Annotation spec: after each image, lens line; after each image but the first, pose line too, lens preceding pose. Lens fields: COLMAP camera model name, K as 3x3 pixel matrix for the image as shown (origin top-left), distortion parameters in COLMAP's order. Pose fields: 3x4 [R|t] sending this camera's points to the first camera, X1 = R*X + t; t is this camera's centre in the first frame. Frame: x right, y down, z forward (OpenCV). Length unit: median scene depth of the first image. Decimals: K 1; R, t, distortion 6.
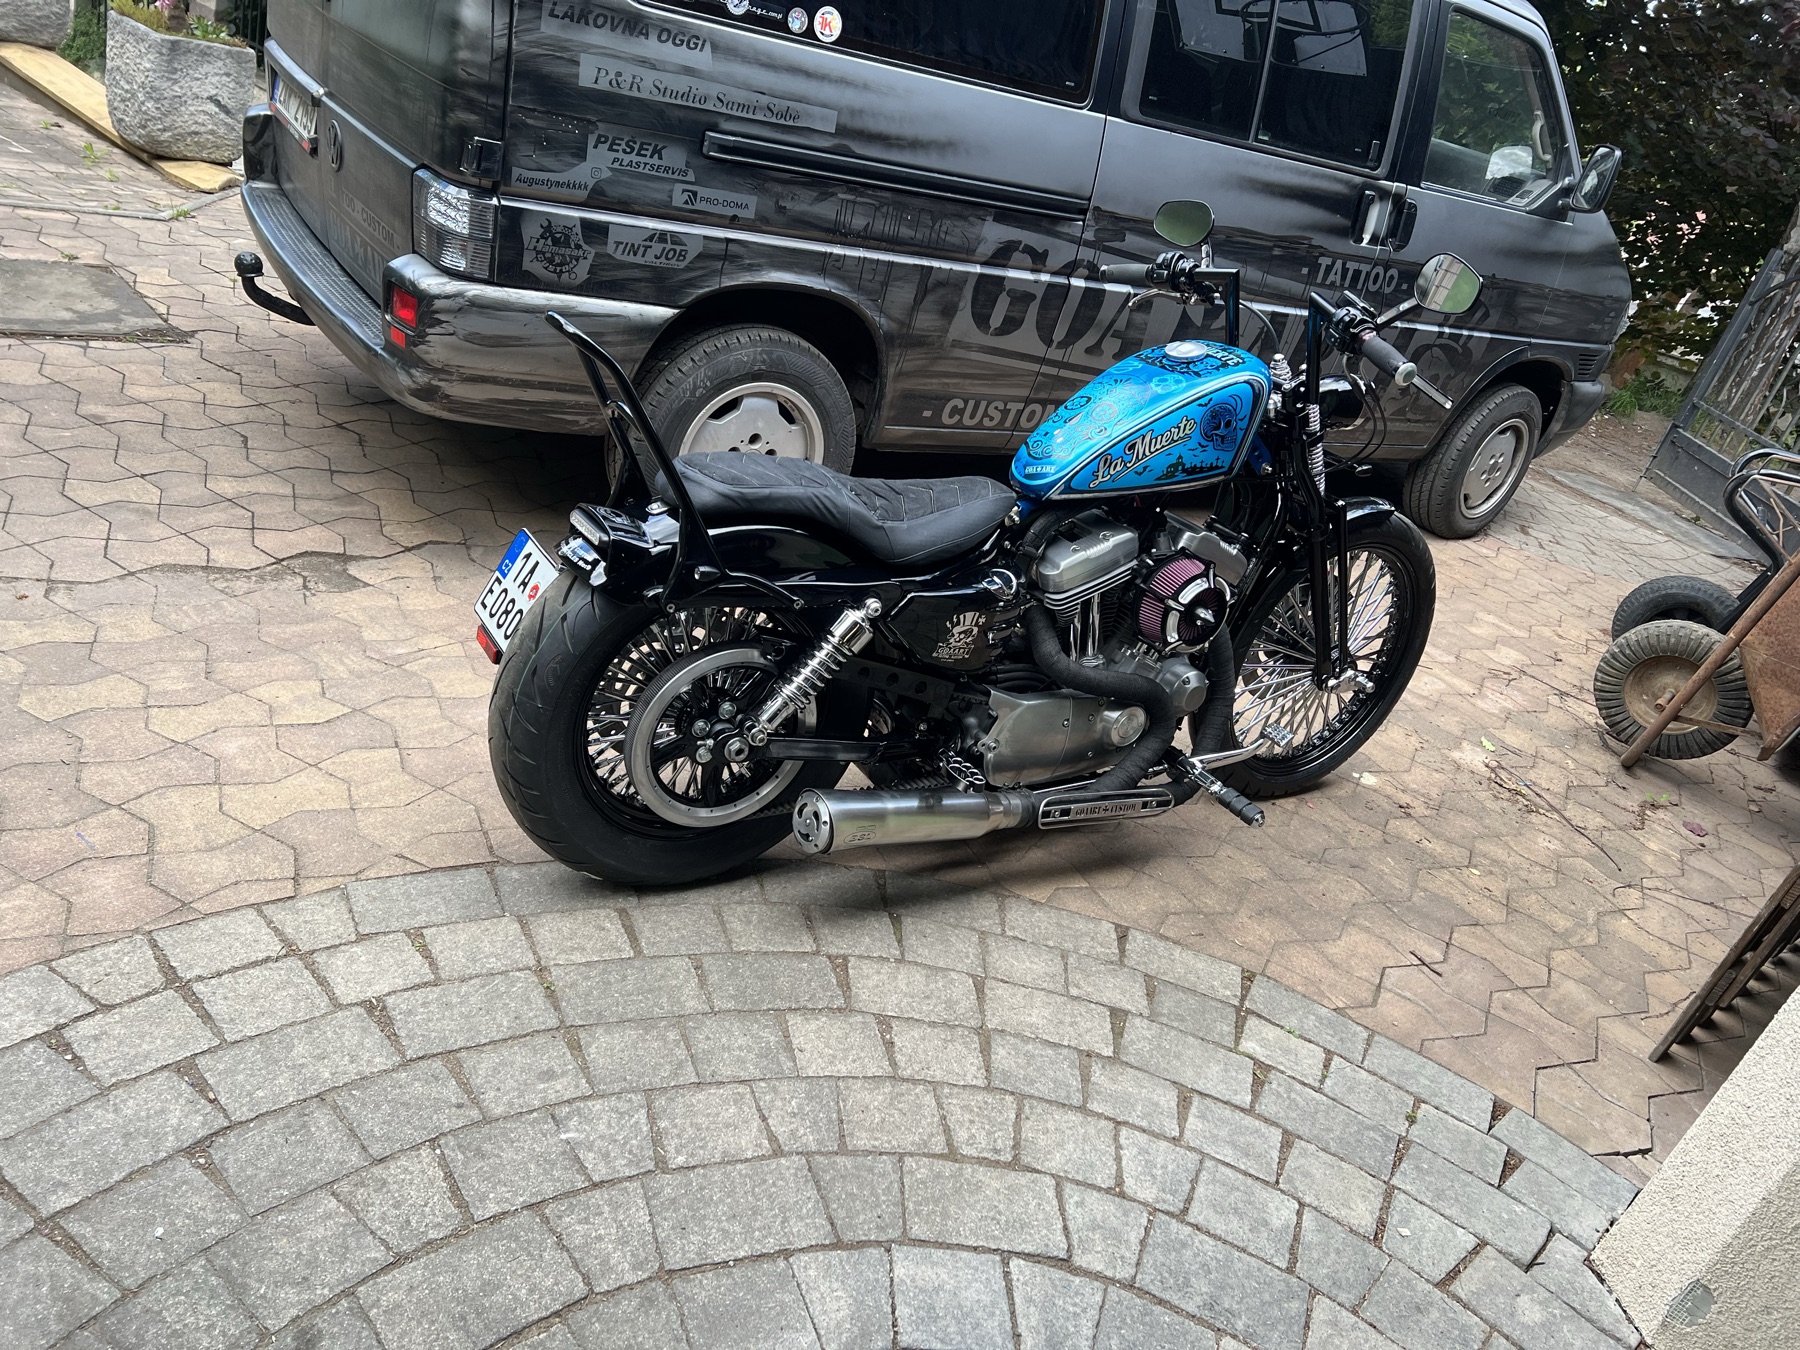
lens RADIAL K [[1370.8, 0, 940.9], [0, 1370.8, 679.4], [0, 0, 1]] dist [0.031518, -0.077484]
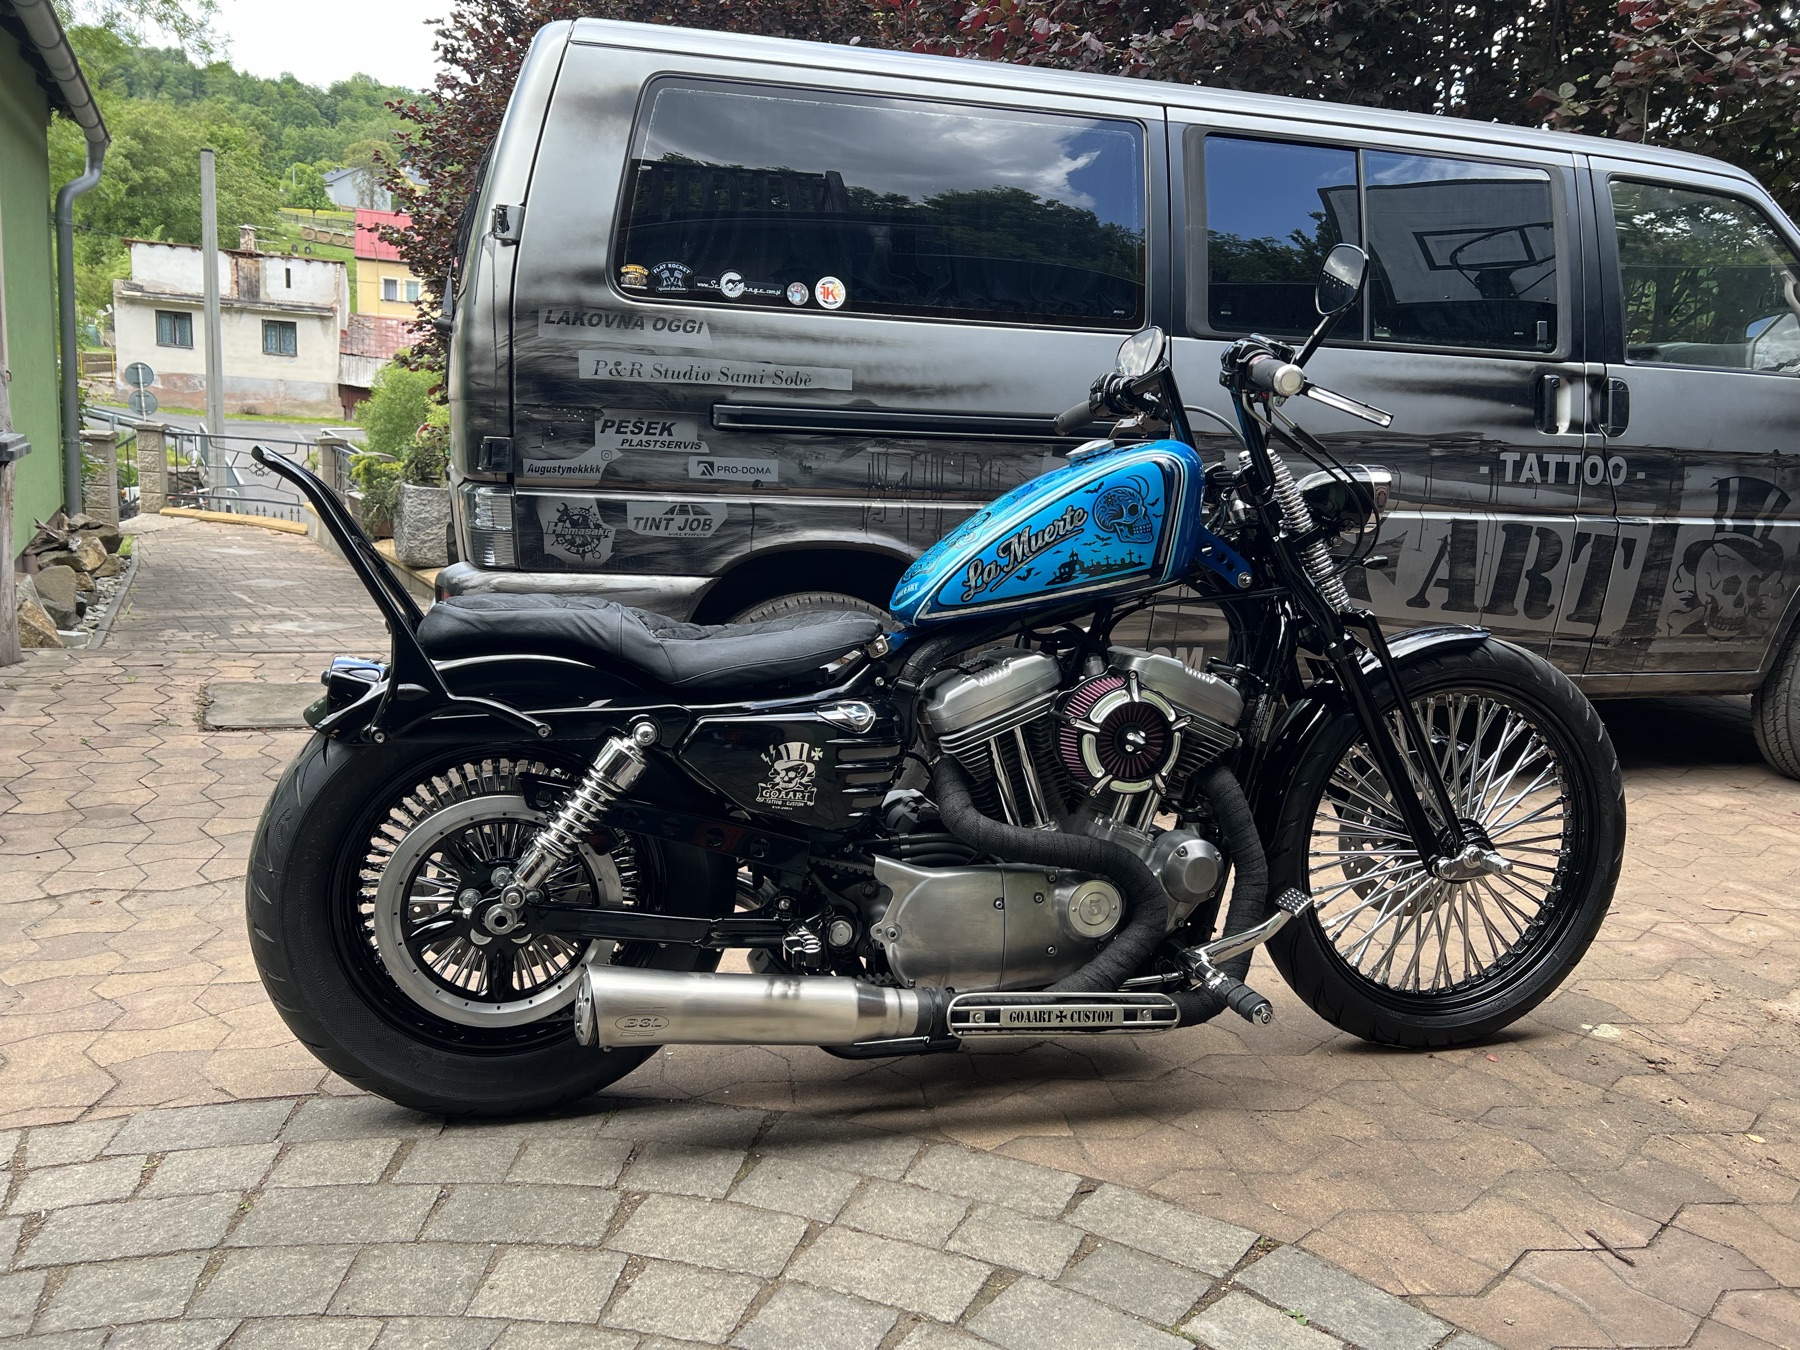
lens RADIAL K [[1363.6, 0, 911.2], [0, 1363.6, 668.8], [0, 0, 1]] dist [0.052651, -0.066455]
pose [[0.933217, -0.155621, -0.323864, 0.272626], [0.039432, 0.940254, -0.338182, 0.143191], [0.357143, 0.302826, 0.883598, 0.207553]]
